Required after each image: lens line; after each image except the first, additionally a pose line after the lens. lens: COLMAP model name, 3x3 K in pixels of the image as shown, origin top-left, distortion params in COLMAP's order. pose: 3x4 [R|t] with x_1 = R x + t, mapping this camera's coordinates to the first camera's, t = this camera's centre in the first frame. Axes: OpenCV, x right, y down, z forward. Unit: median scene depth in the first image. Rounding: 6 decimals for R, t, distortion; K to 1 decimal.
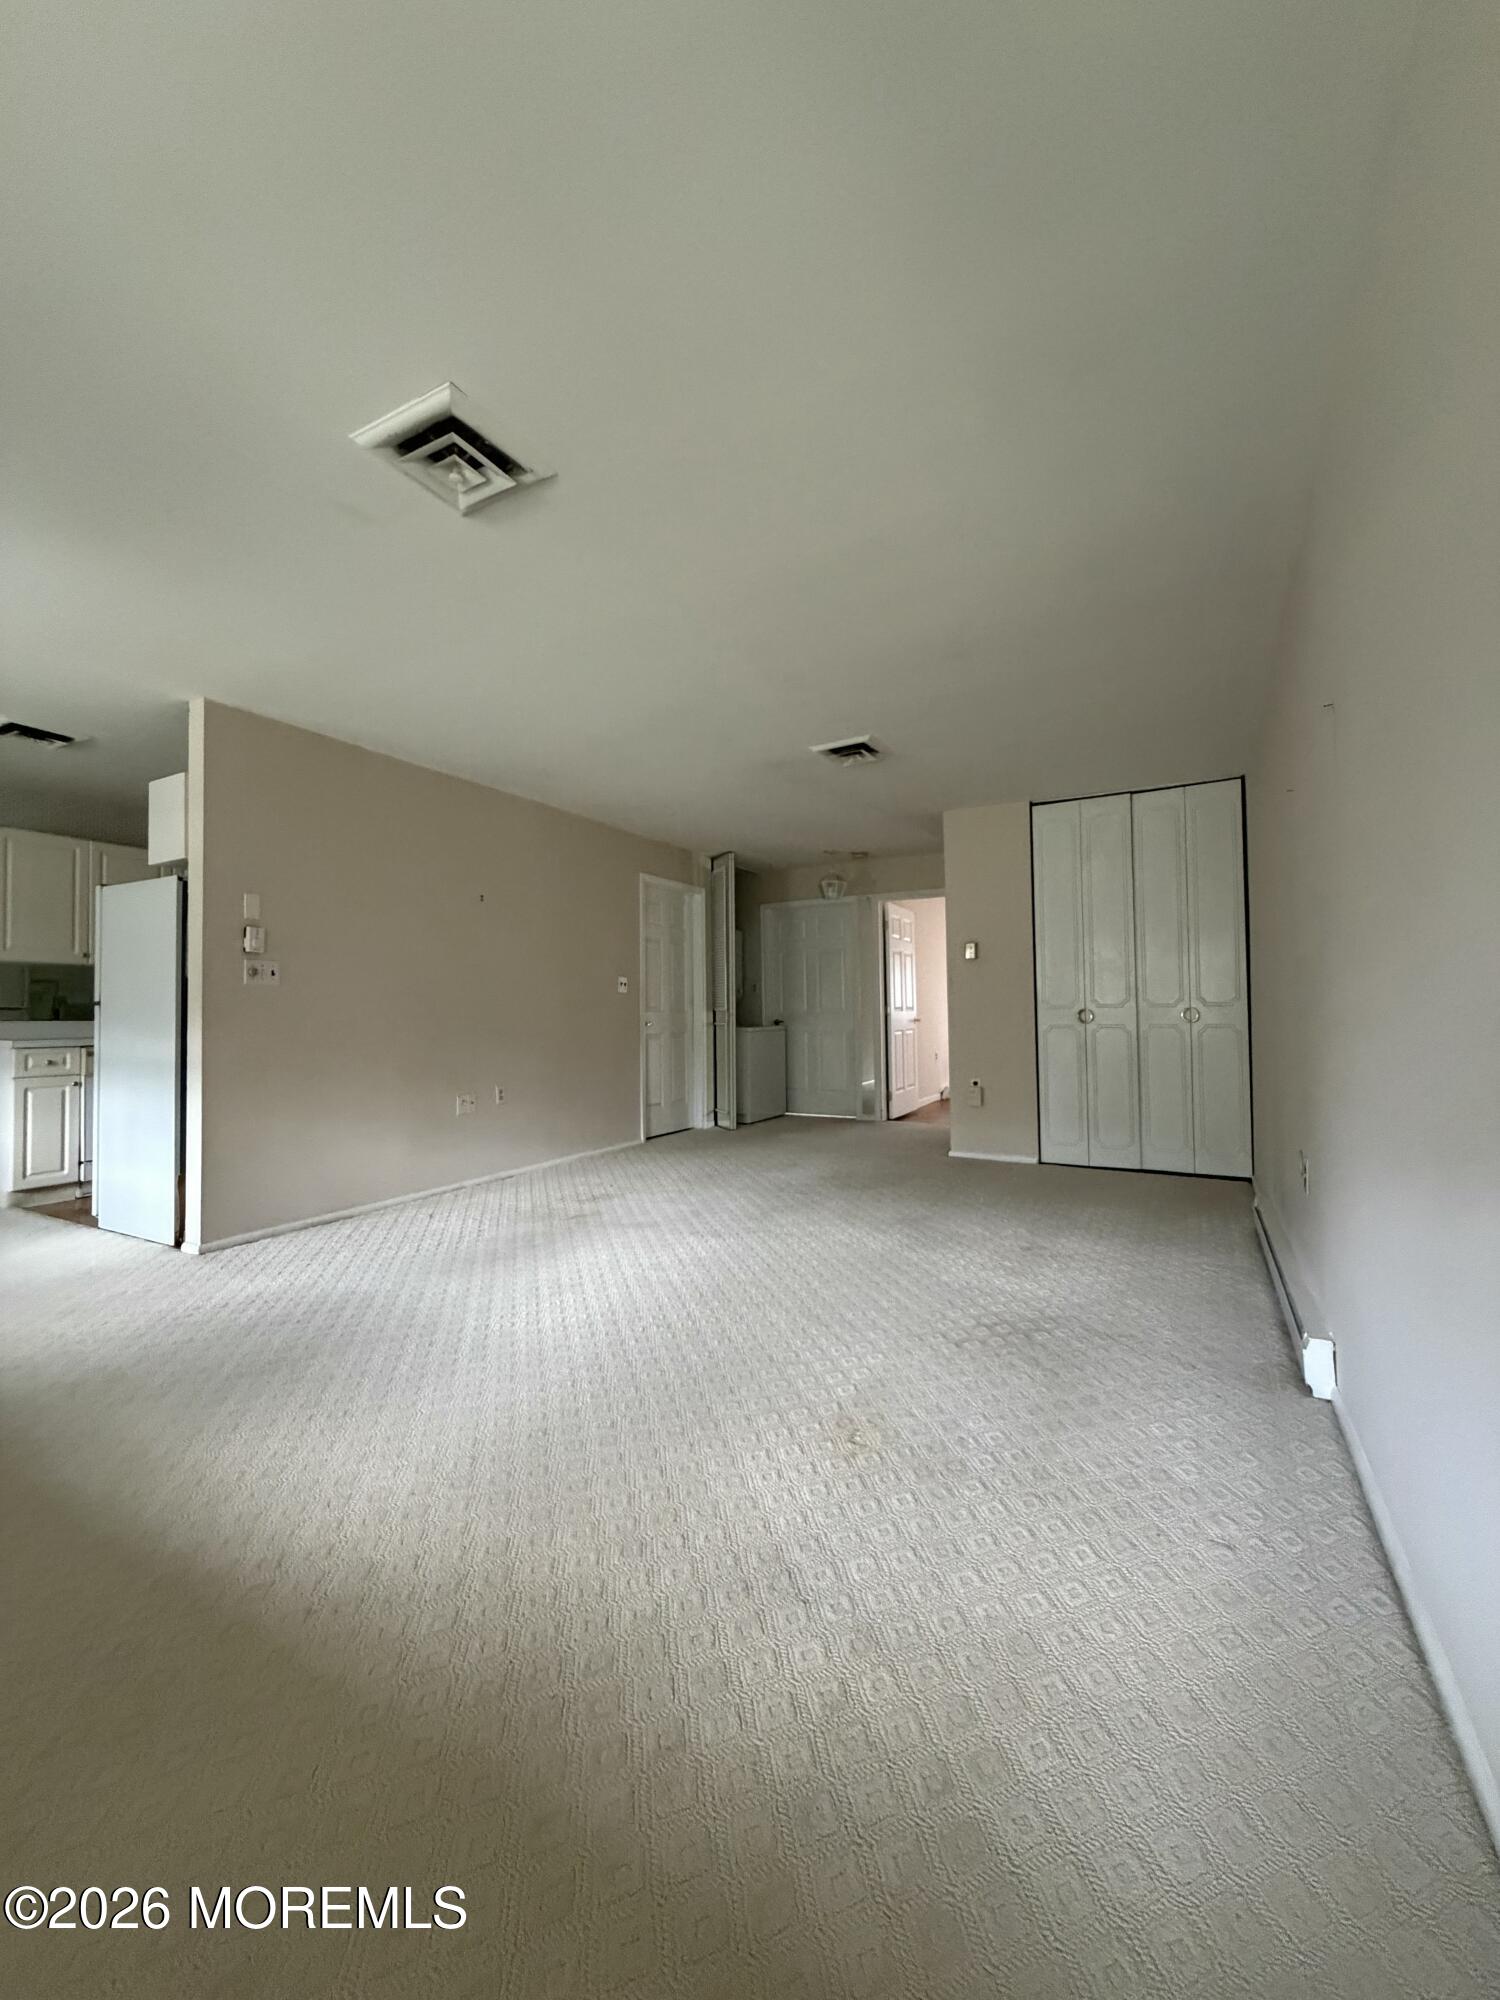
lens RADIAL K [[836.8, 0, 735.2], [0, 836.8, 992.1], [0, 0, 1]] dist [-0.000579, 0.000011]
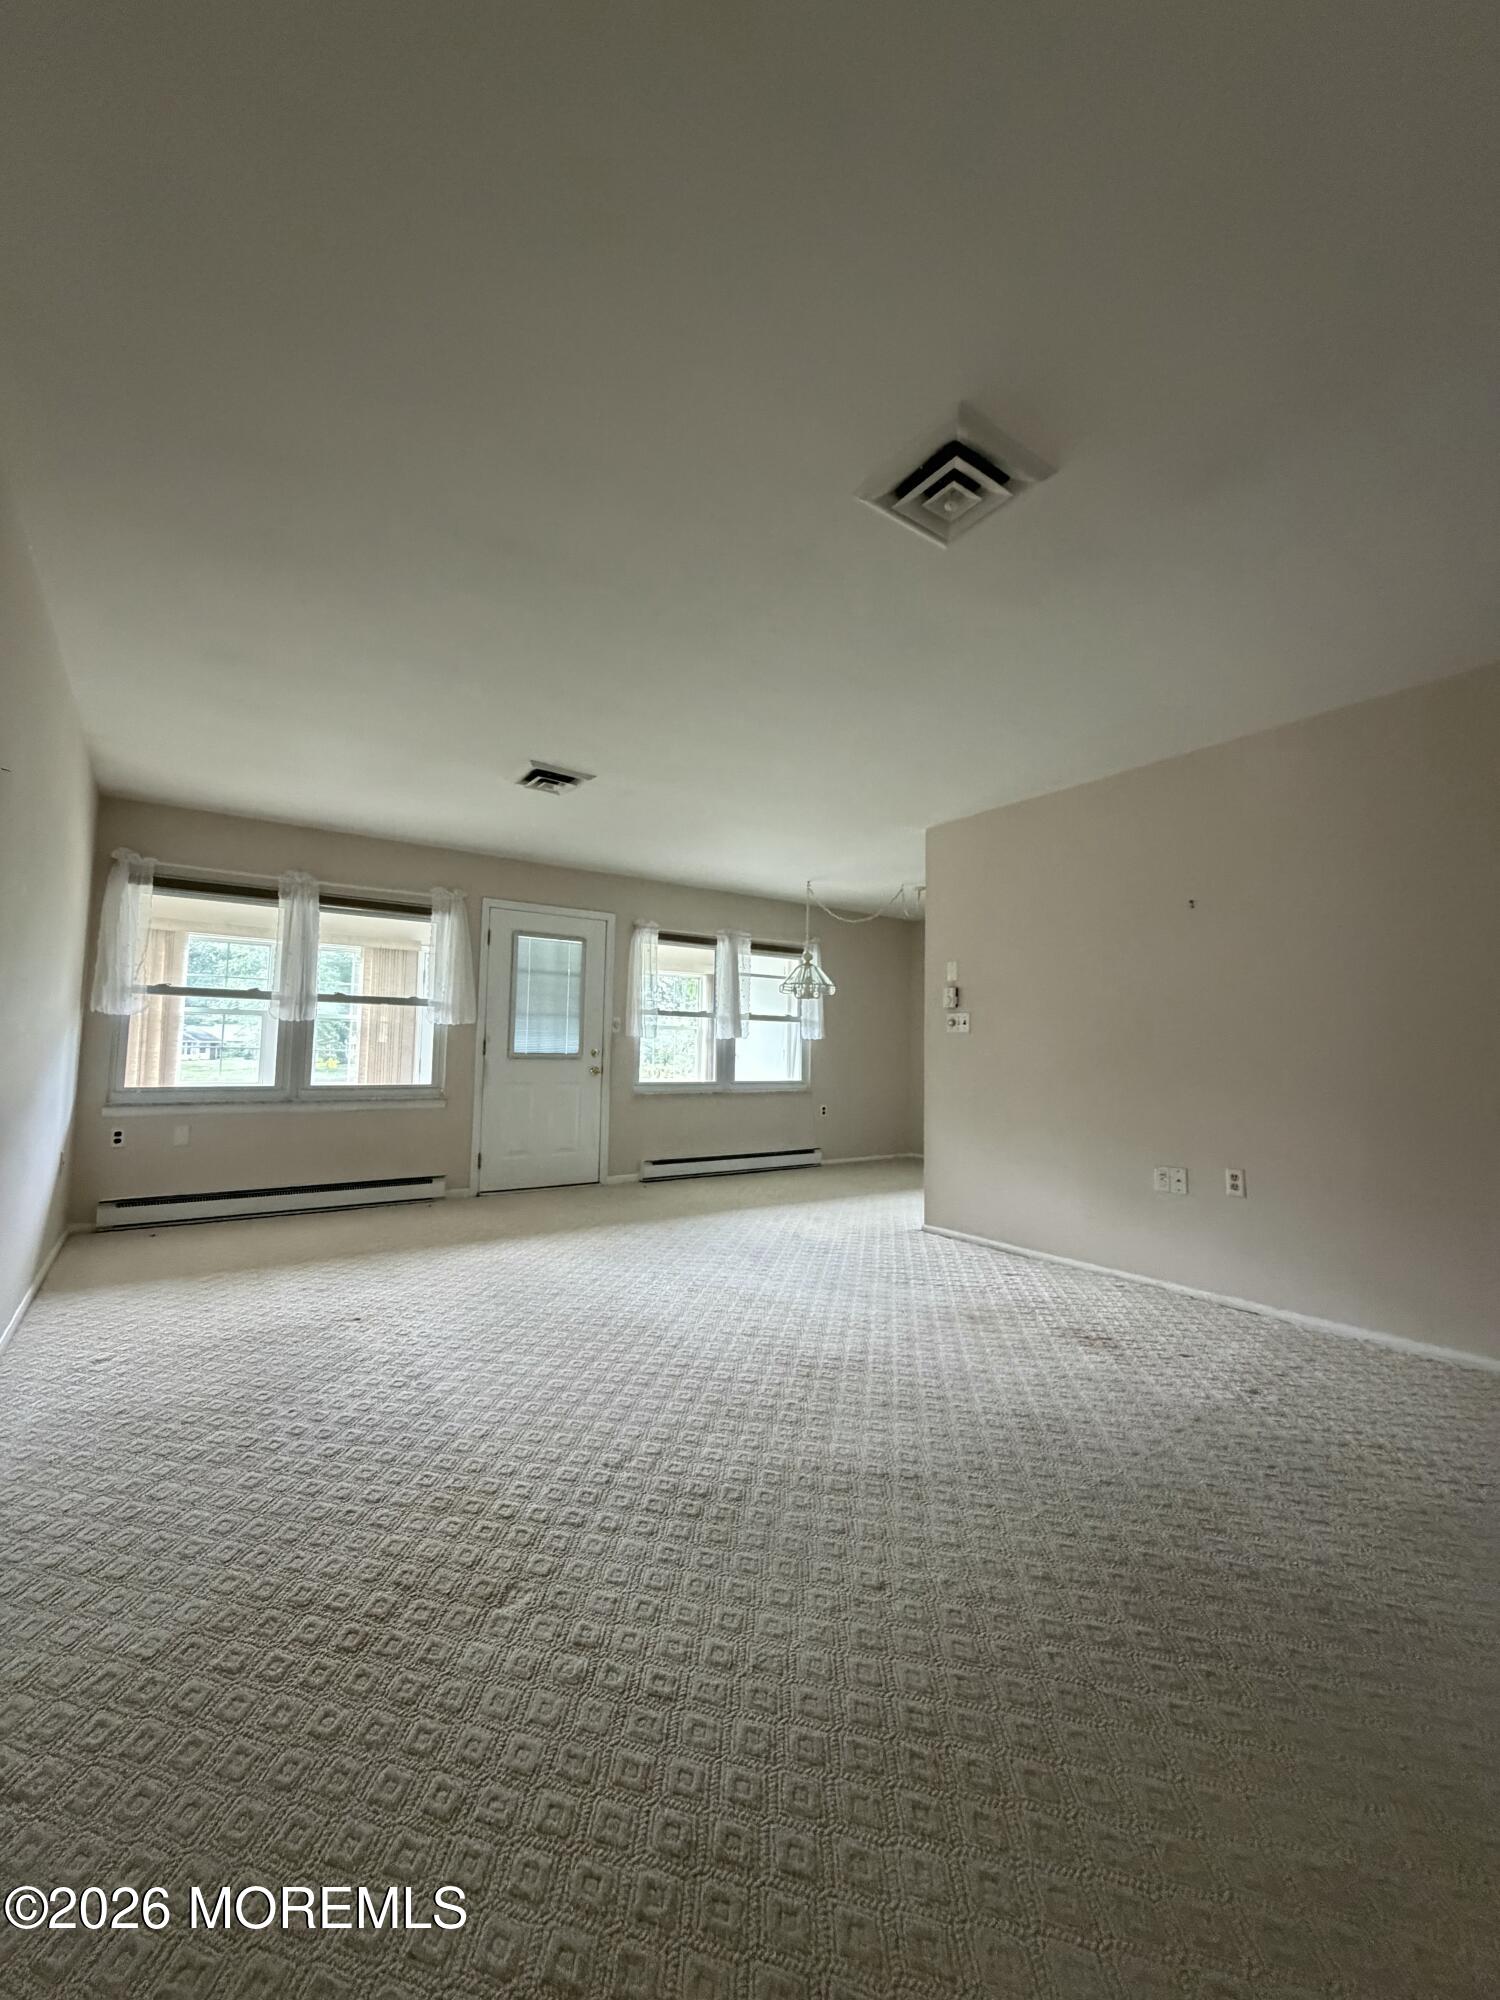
lens RADIAL K [[801.3, 0, 747.7], [0, 801.3, 998.7], [0, 0, 1]] dist [0.000492, 0.000105]
pose [[-0.432272, -0.057917, -0.899881, 0.649488], [0.011802, 0.997486, -0.069868, 0.020770], [0.901666, -0.040822, -0.430502, 1.242795]]
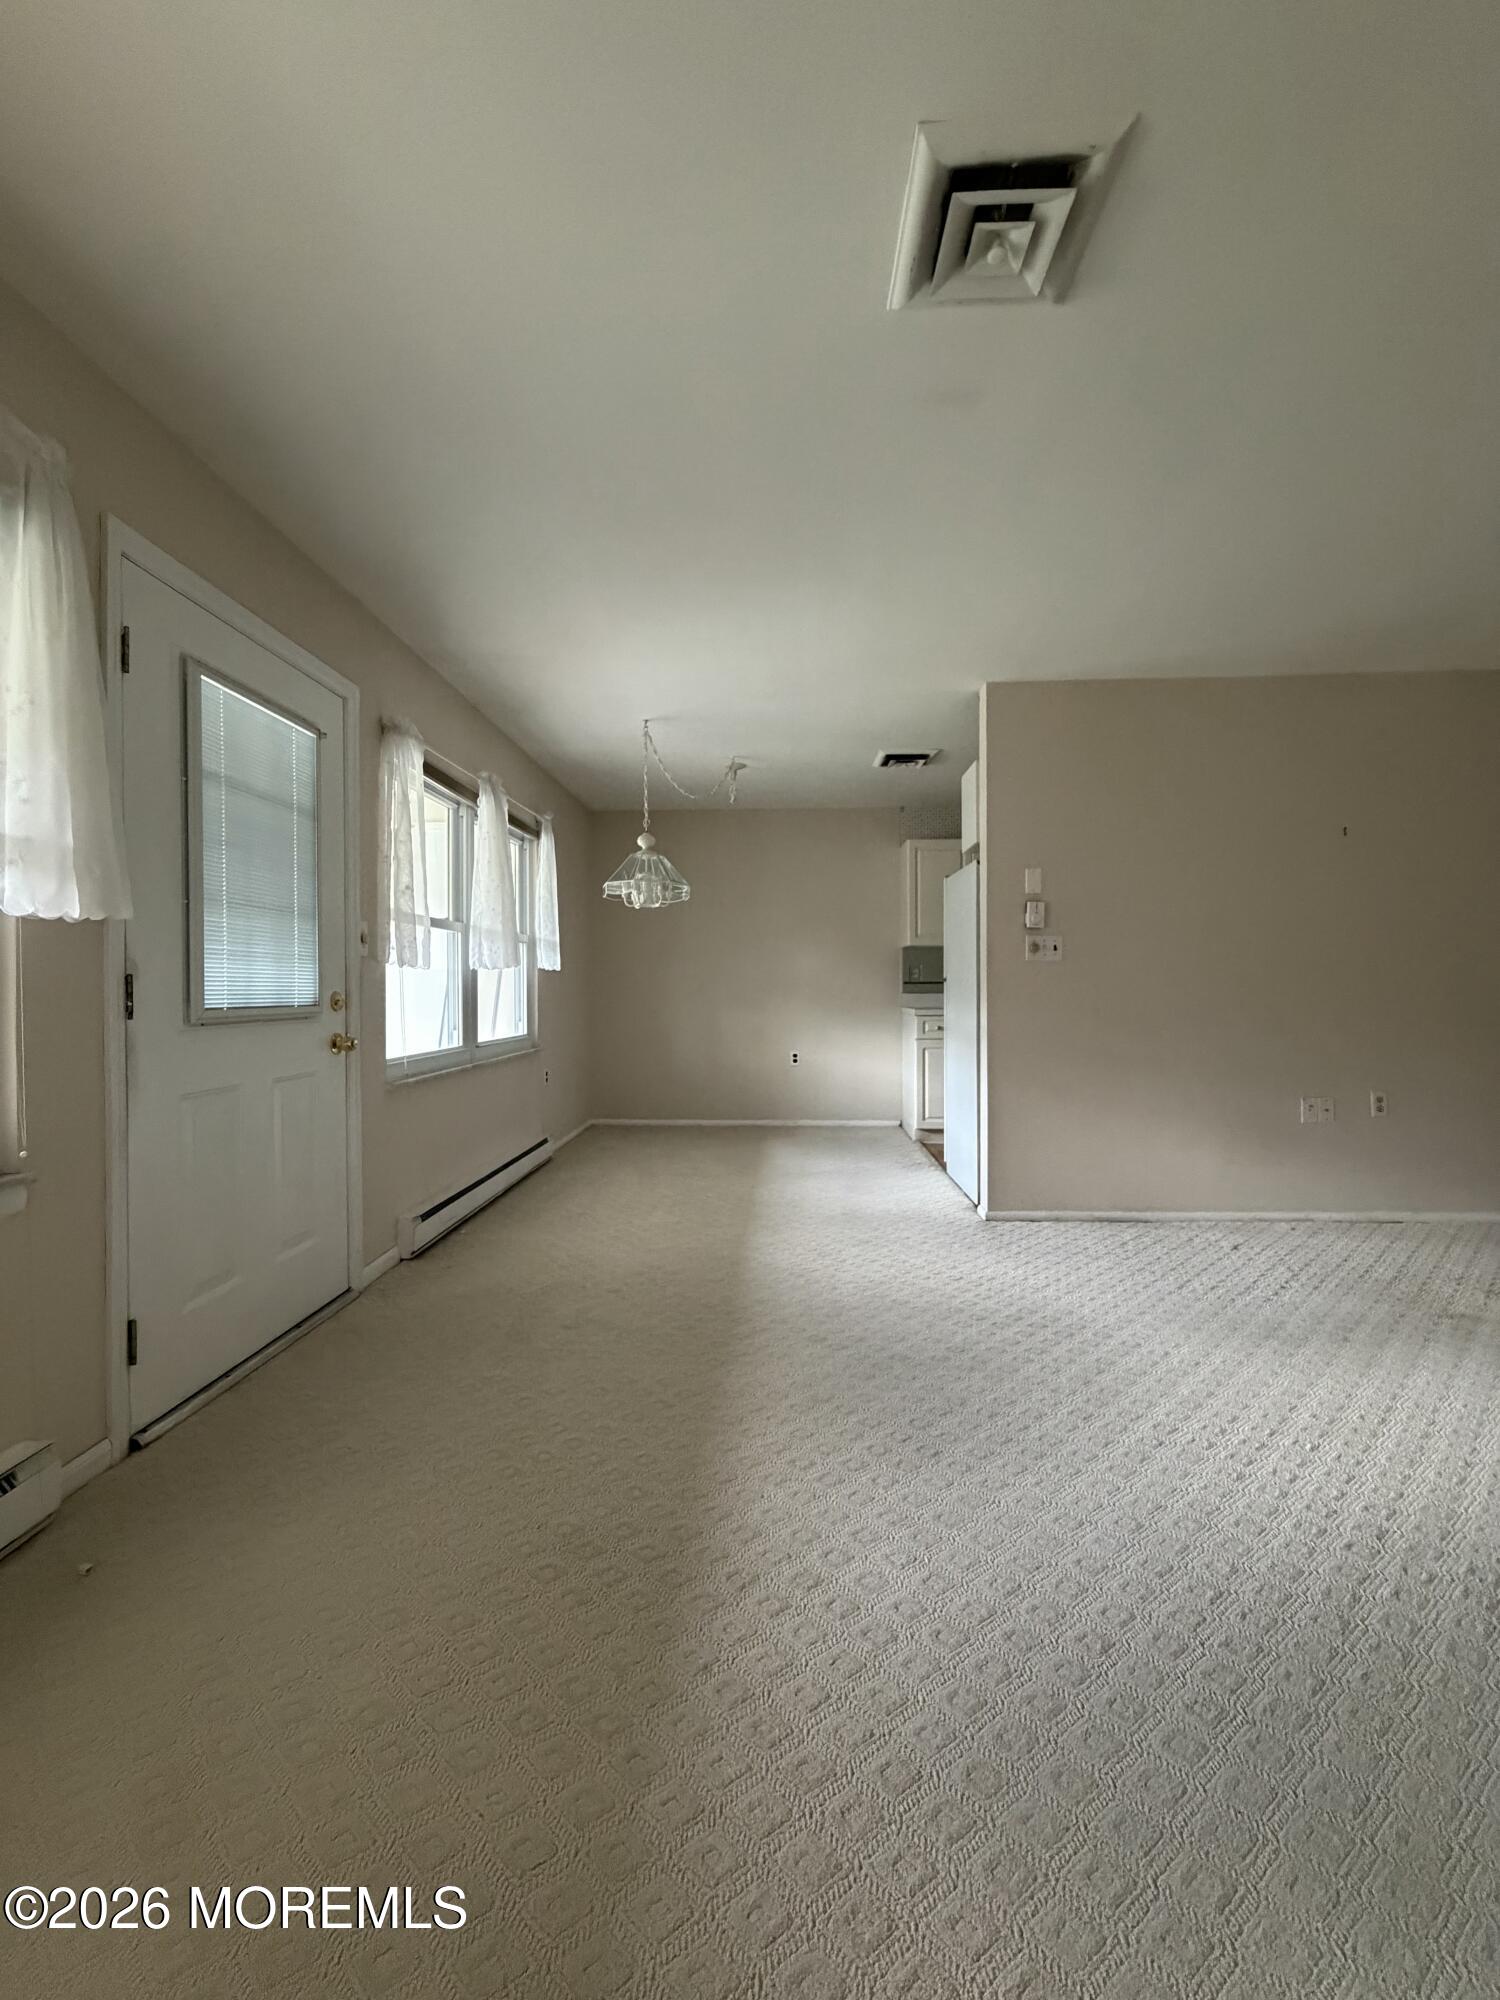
lens RADIAL K [[802.3, 0, 743.4], [0, 802.3, 994.1], [0, 0, 1]] dist [0.001584, 0.000643]
pose [[0.448578, 0.011830, -0.893665, 0.110826], [0.024910, 0.999358, 0.025733, -0.002363], [0.893397, -0.033805, 0.447995, 0.272639]]
